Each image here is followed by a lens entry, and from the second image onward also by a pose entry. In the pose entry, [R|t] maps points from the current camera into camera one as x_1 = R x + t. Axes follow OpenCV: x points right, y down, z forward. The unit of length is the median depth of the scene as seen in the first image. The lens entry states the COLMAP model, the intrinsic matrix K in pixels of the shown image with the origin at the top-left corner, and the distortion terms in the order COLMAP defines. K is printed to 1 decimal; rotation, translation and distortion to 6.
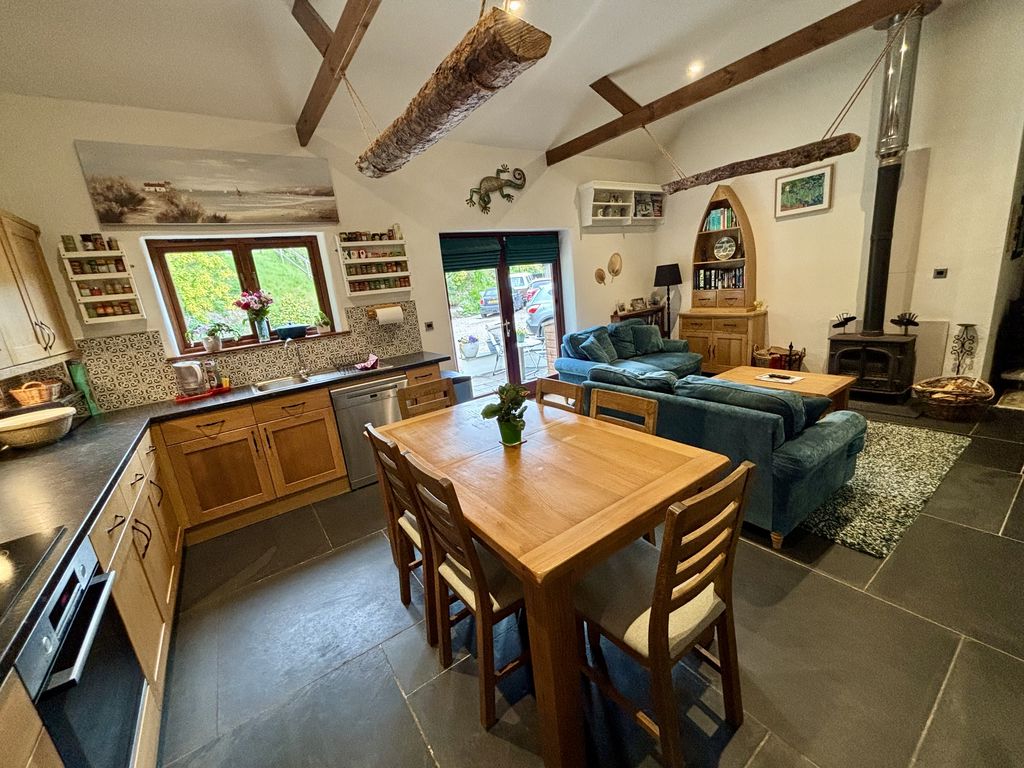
lens RADIAL K [[414.5, 0, 510.2], [0, 414.5, 380.9], [0, 0, 1]] dist [-0.002826, -0.000213]
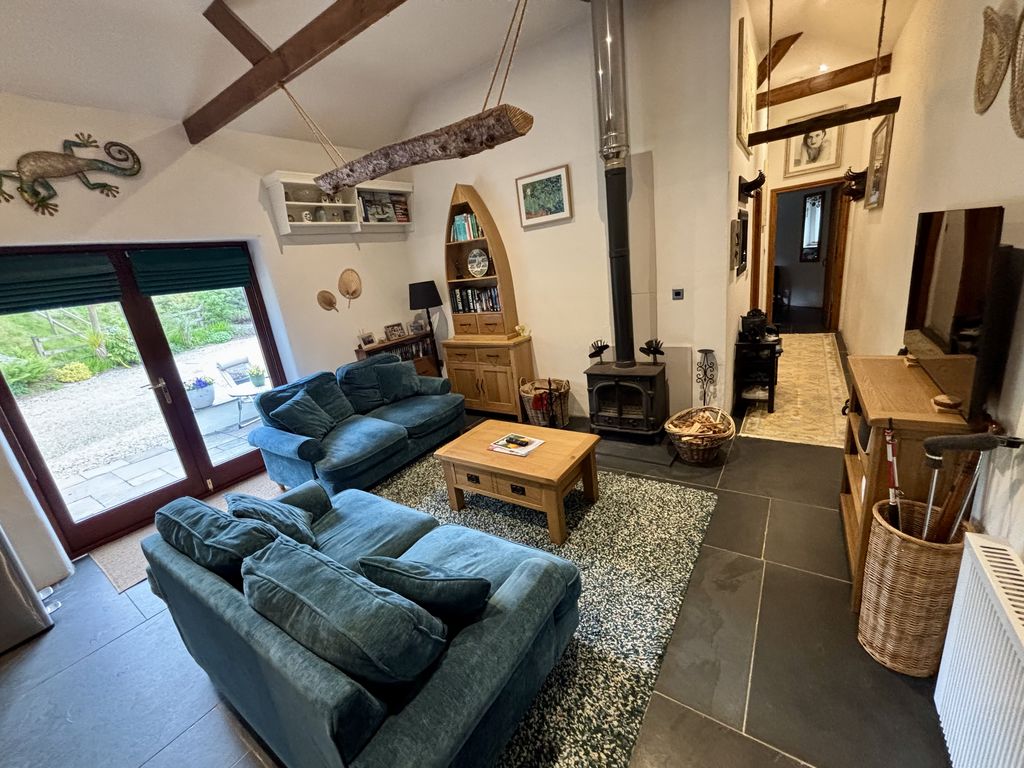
lens RADIAL K [[414.5, 0, 516.9], [0, 414.5, 380.2], [0, 0, 1]] dist [-0.002826, -0.000213]
pose [[0.934175, -0.112292, 0.338685, 0.297204], [0.112002, 0.993497, 0.020468, -0.100377], [-0.338781, 0.018813, 0.940677, 0.212289]]
